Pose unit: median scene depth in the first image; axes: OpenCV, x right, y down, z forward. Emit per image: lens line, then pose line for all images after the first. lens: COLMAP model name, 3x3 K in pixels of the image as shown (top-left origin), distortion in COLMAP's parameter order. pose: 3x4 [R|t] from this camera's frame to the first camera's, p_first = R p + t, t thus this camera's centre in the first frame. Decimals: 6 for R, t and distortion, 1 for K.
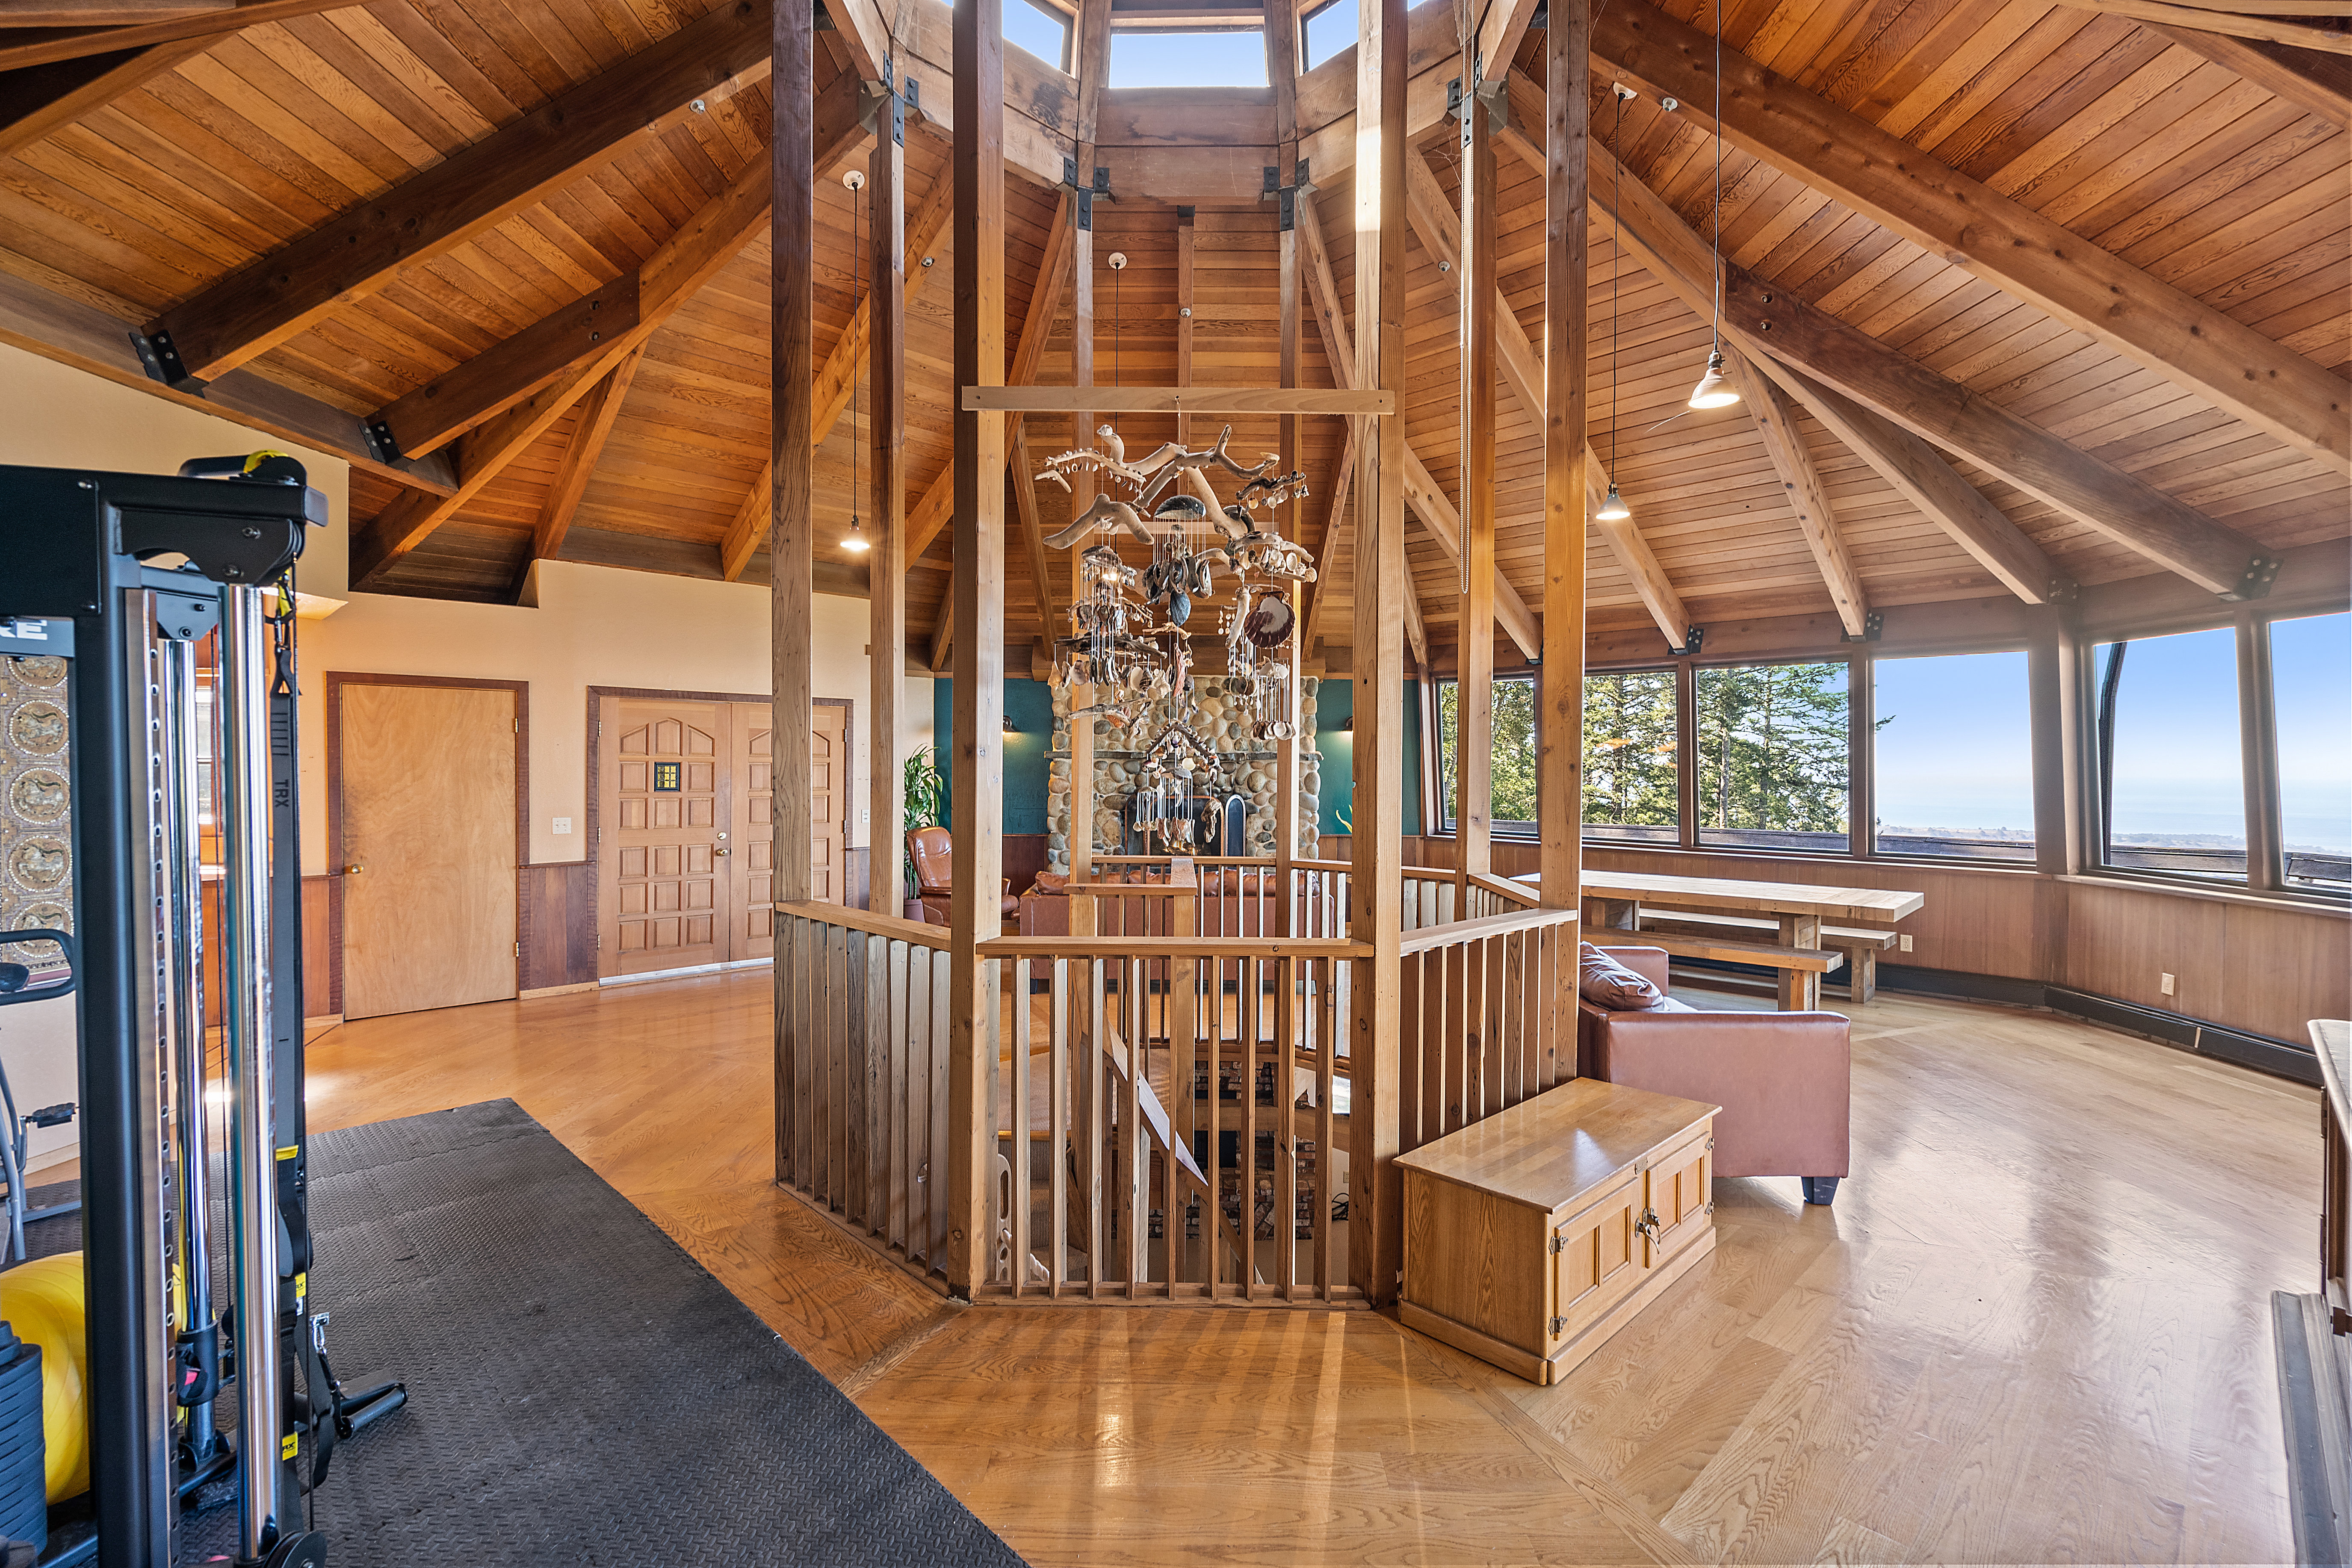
lens RADIAL K [[1078.1, 0, 1178.1], [0, 1078.1, 769.5], [0, 0, 1]] dist [-0.002767, 0.001520]
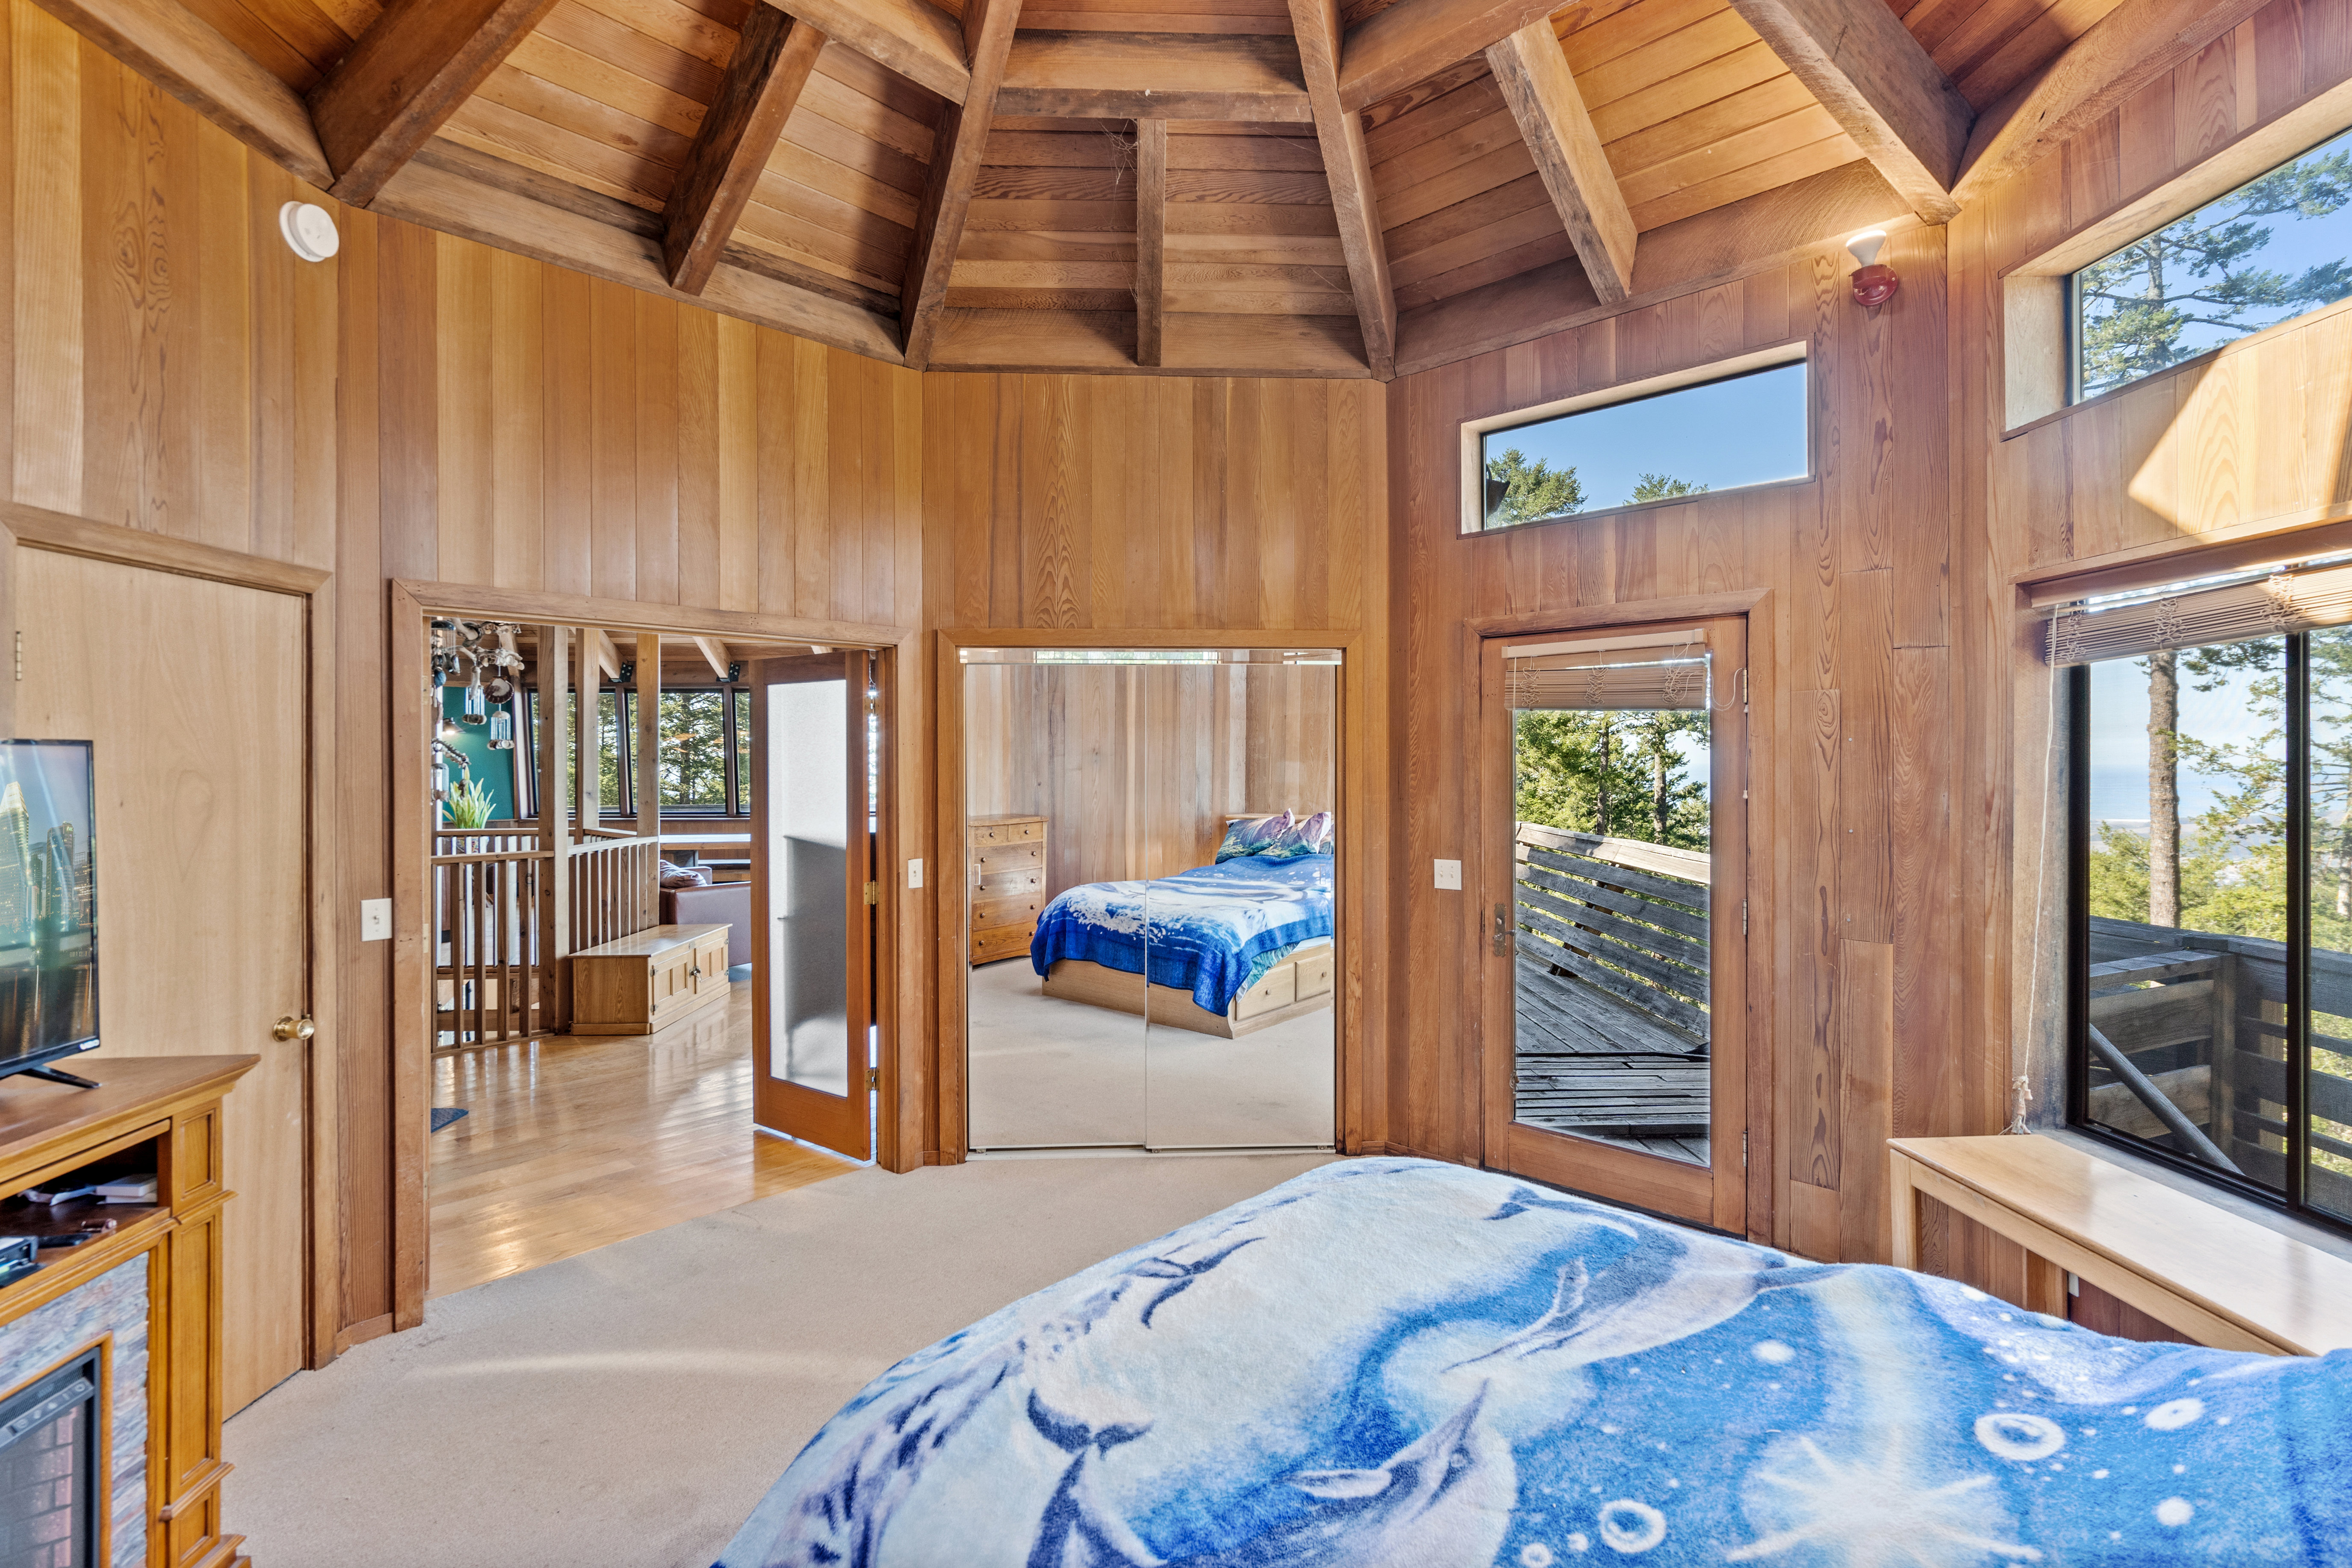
lens RADIAL K [[1078.1, 0, 1177.4], [0, 1078.1, 745.6], [0, 0, 1]] dist [-0.002767, 0.001520]
pose [[0.685540, -0.004023, 0.728024, -0.452233], [0.015149, 0.999847, -0.008740, 0.004030], [-0.727877, 0.017020, 0.685496, -1.139783]]
